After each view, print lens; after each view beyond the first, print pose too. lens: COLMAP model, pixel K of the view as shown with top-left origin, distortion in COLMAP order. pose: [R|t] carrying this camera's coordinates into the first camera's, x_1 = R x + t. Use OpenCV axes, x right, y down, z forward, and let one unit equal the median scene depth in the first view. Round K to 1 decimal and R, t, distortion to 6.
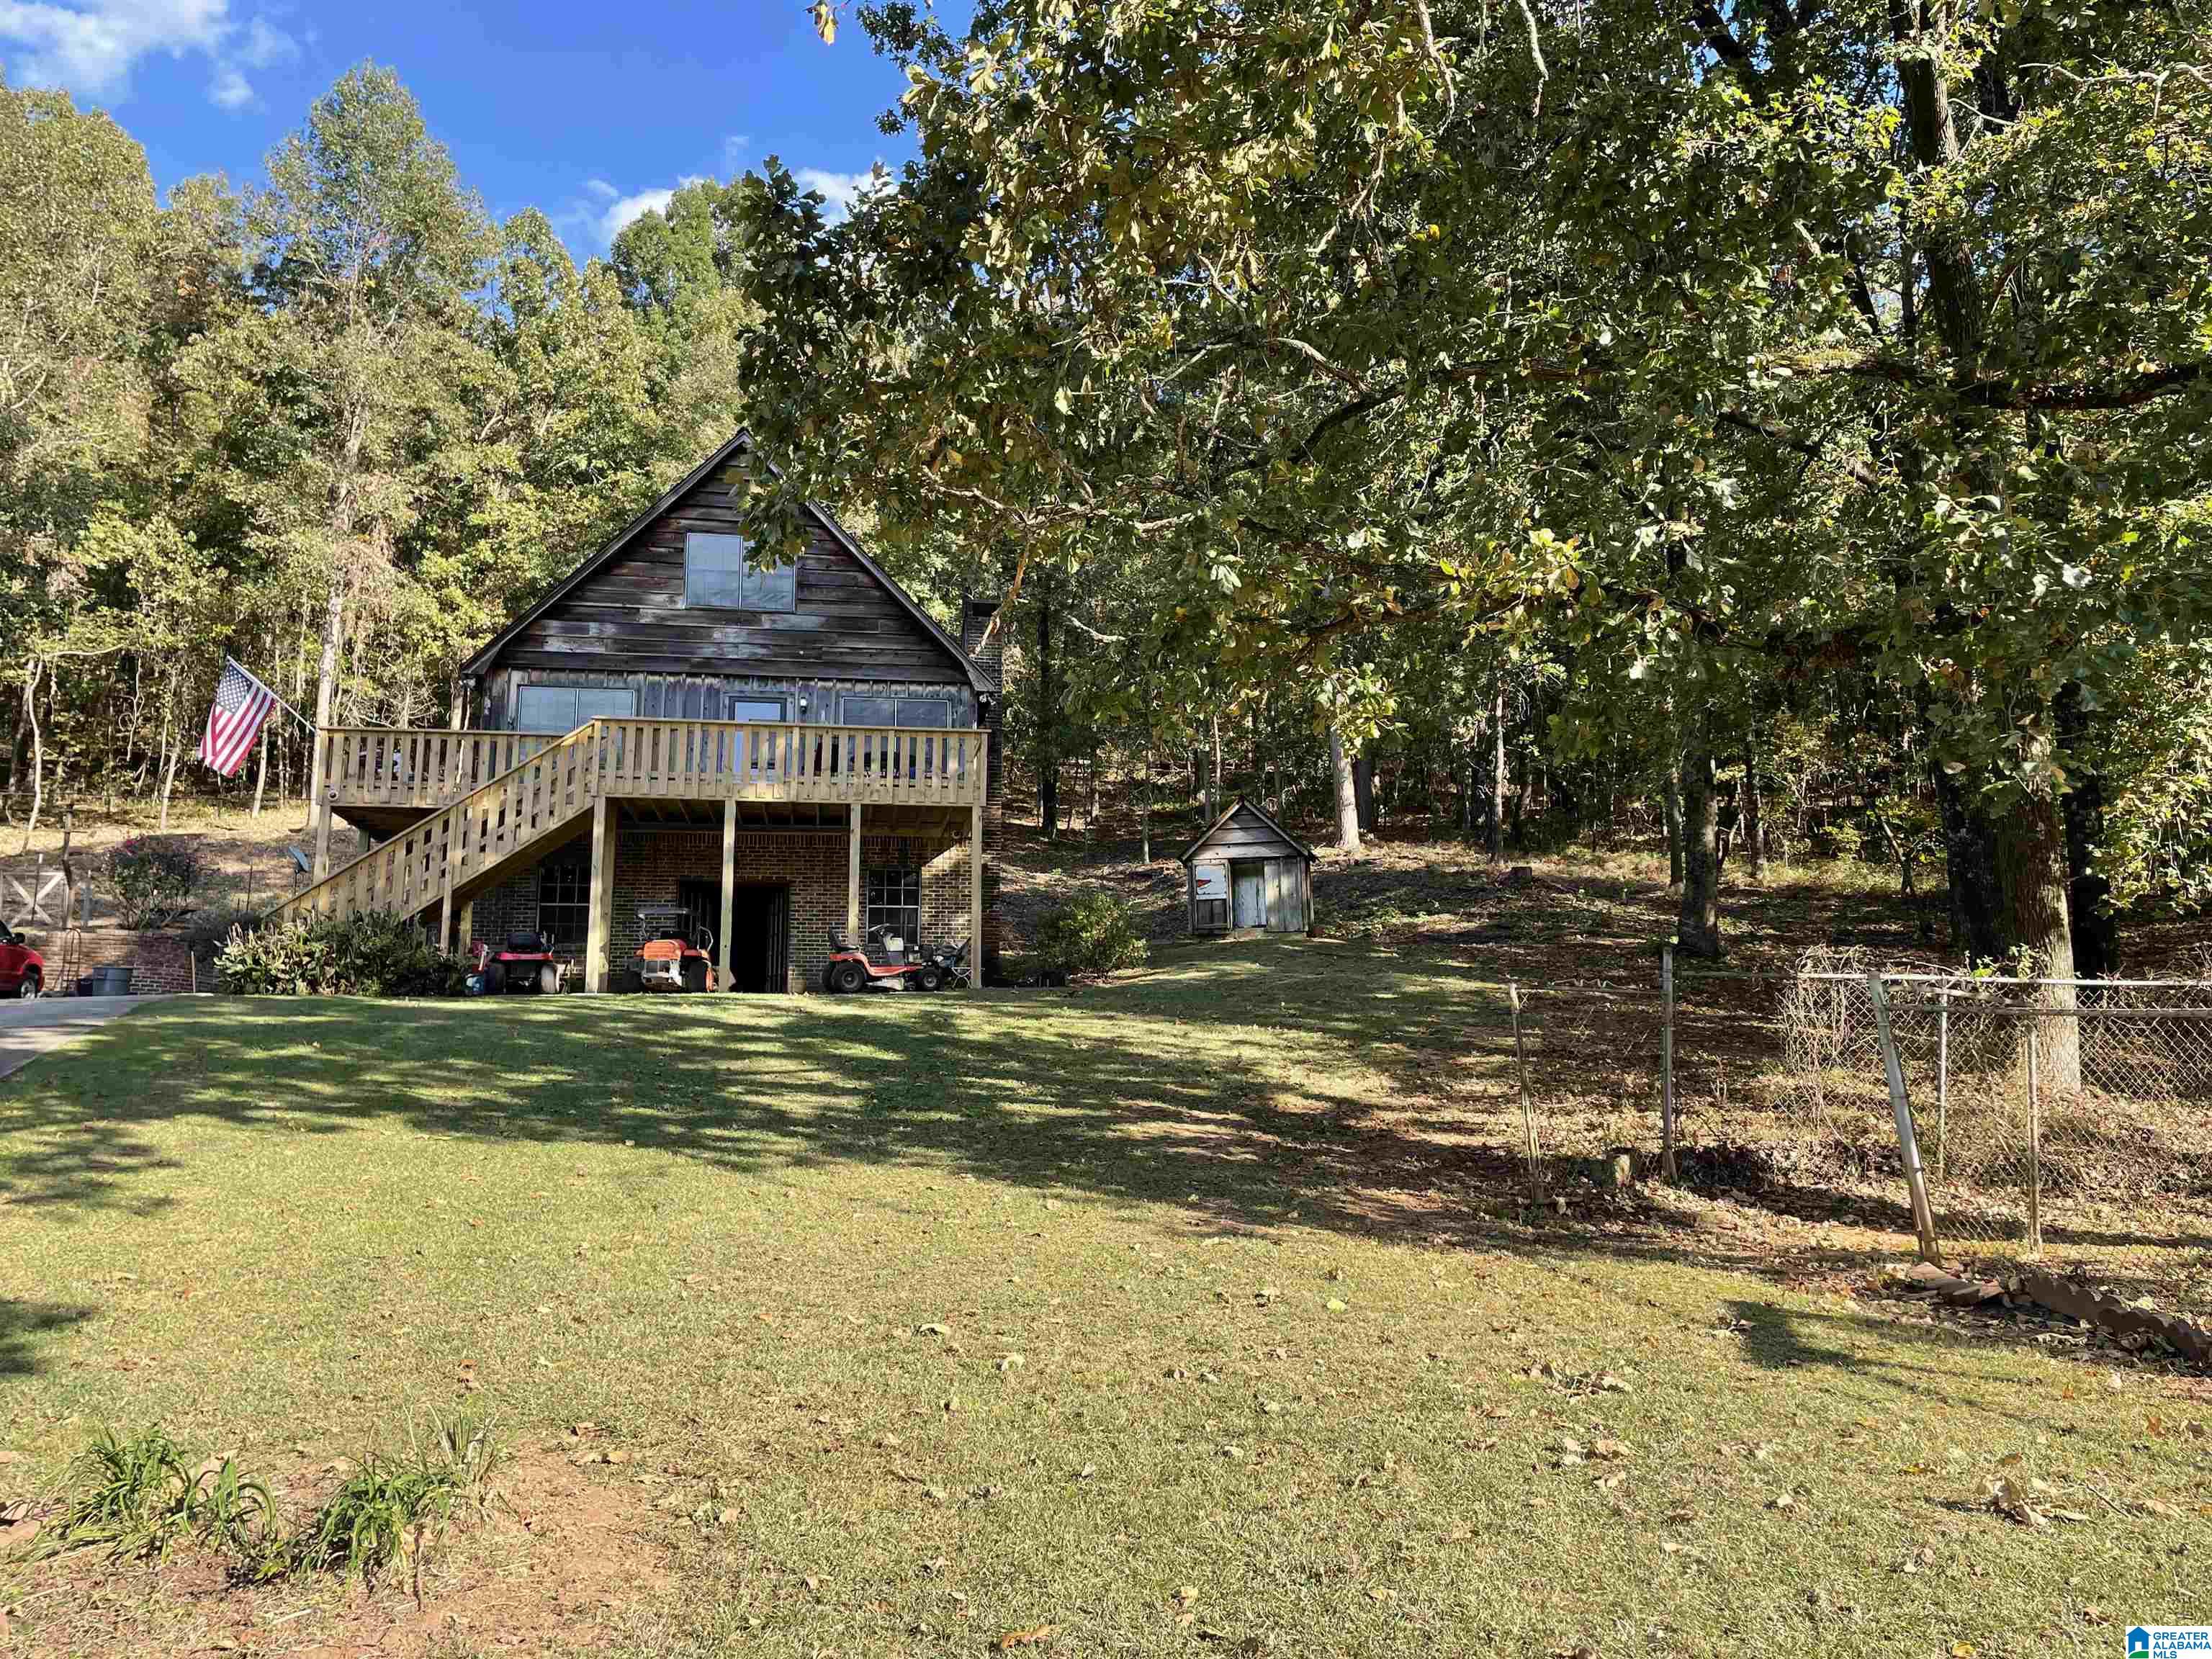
lens RADIAL K [[1673.5, 0, 1103.7], [0, 1673.5, 814.1], [0, 0, 1]] dist [0.081352, -0.117485]
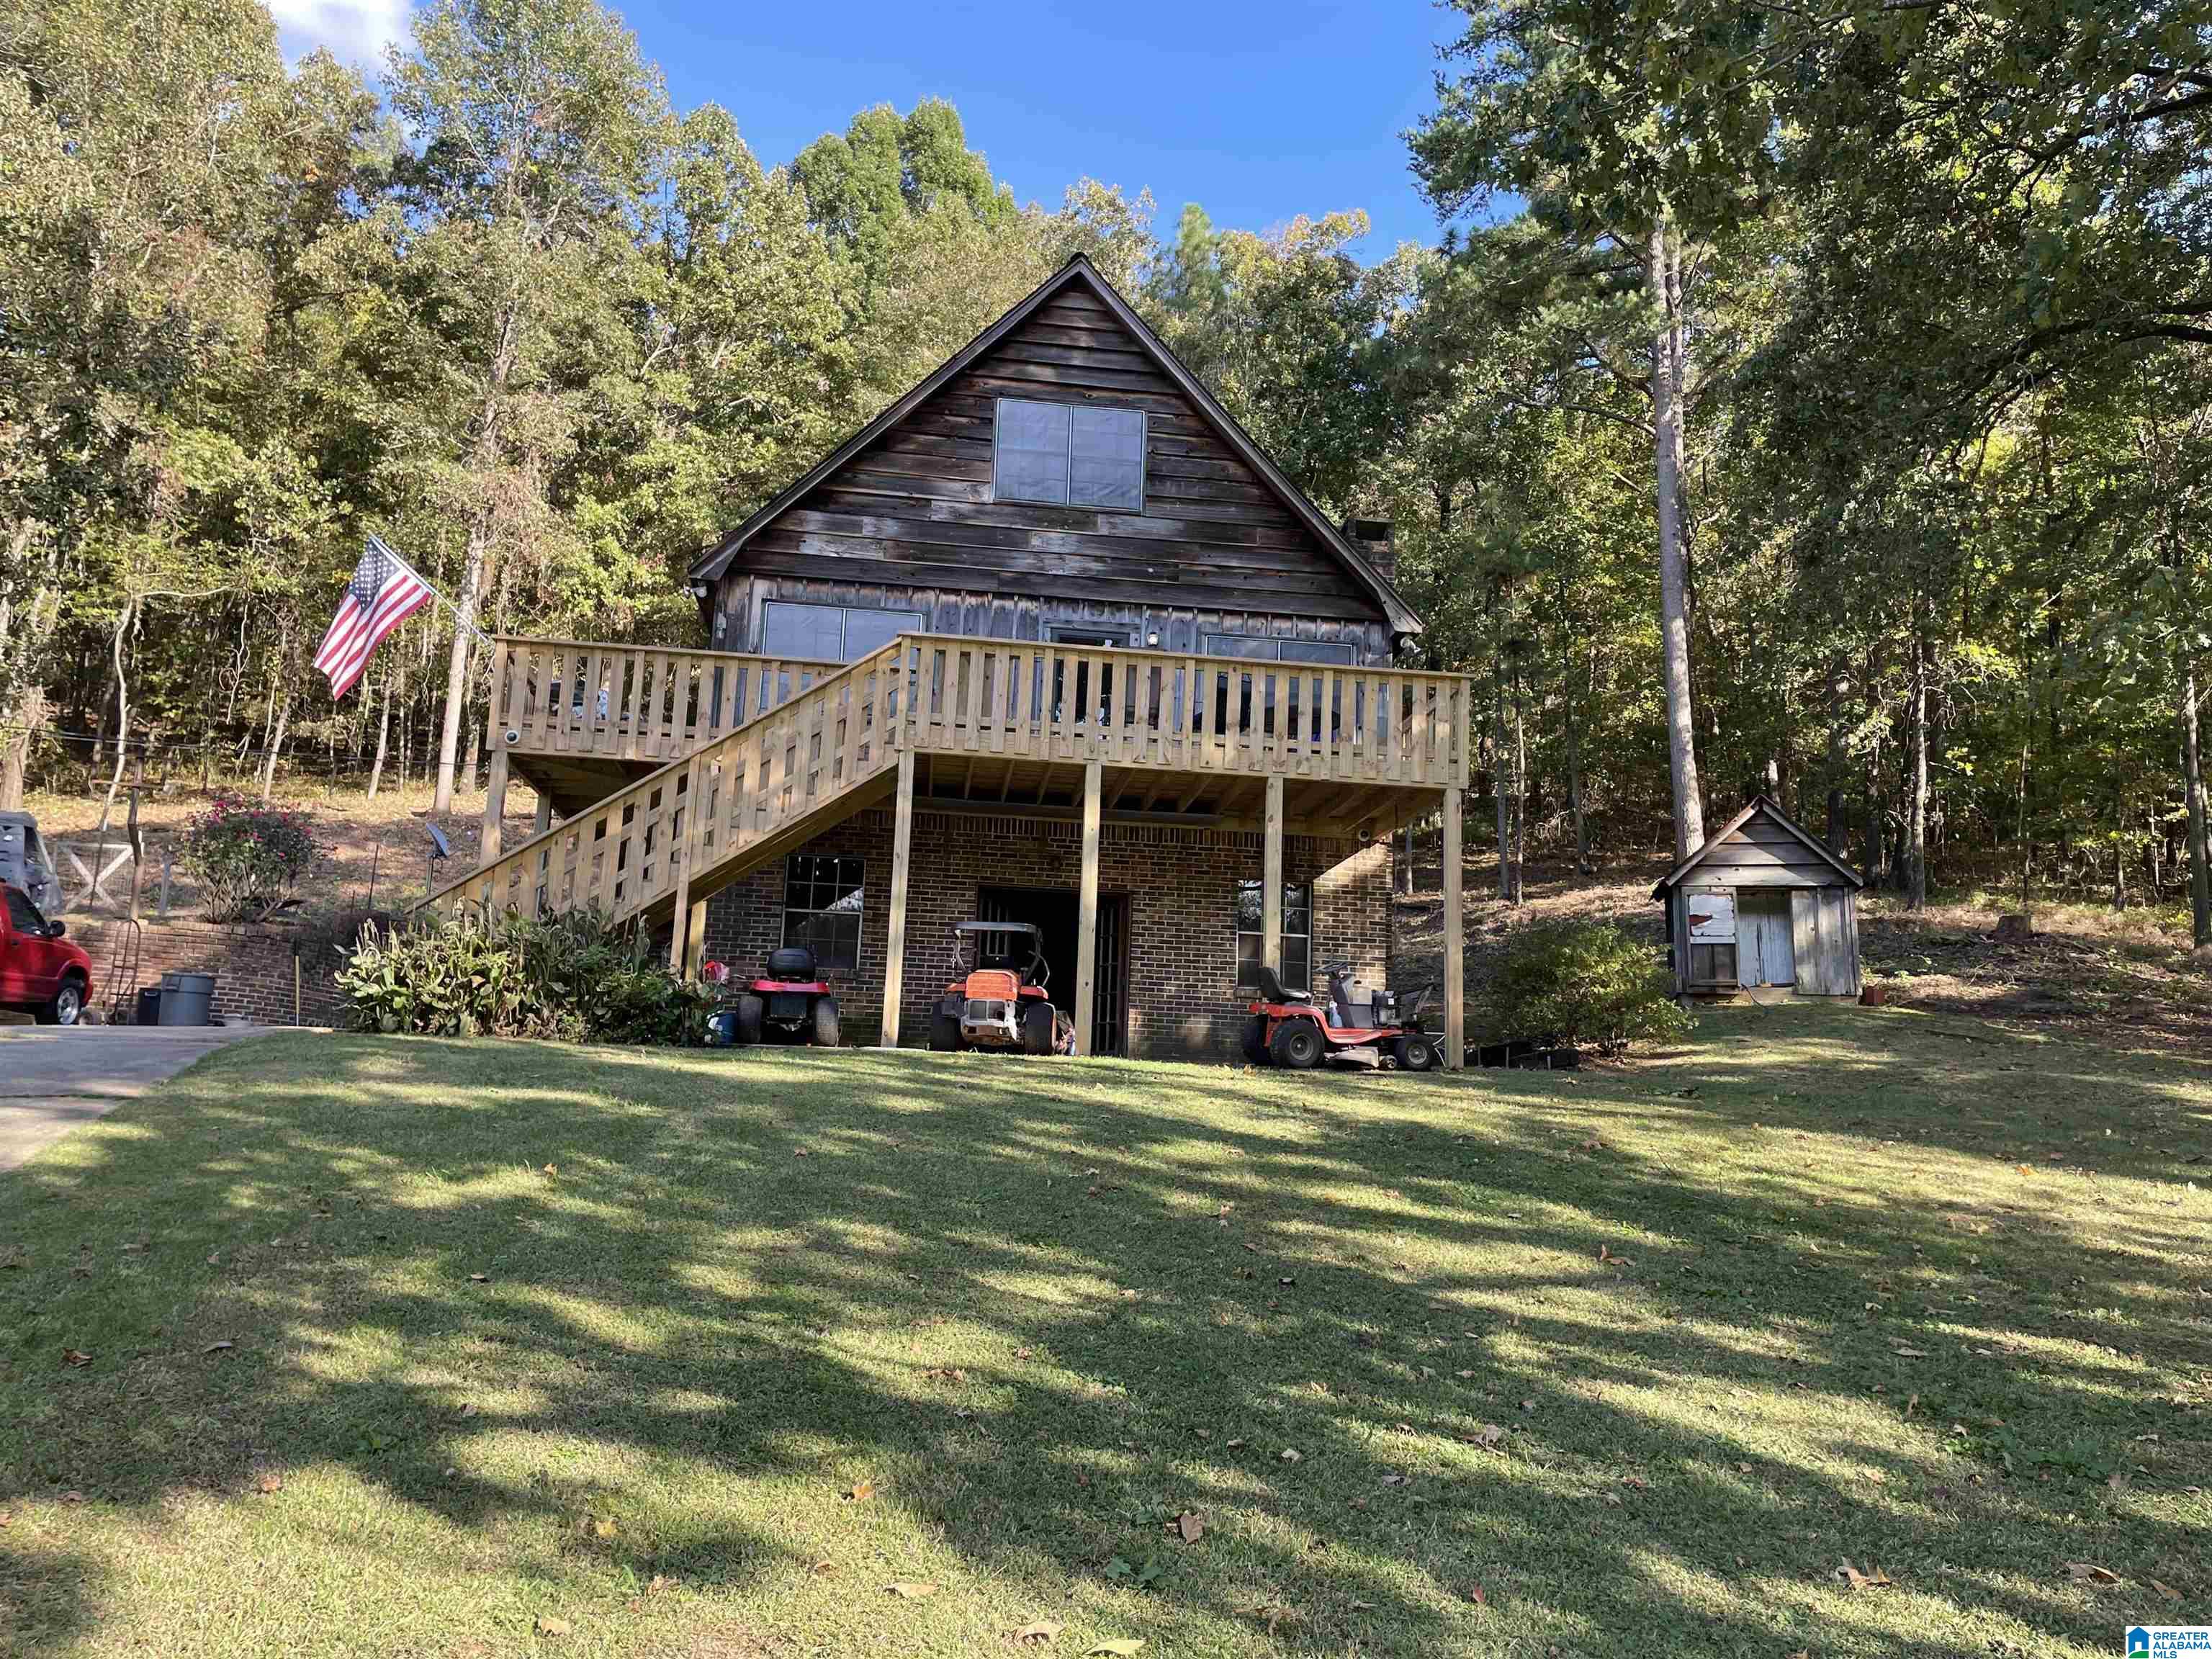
lens RADIAL K [[1683.0, 0, 1106.0], [0, 1683.0, 829.5], [0, 0, 1]] dist [0.095494, -0.131205]
pose [[0.998067, 0.037761, -0.049353, -0.145089], [-0.038246, 0.999229, -0.008922, 0.018317], [0.048978, 0.010792, 0.998742, 0.263253]]
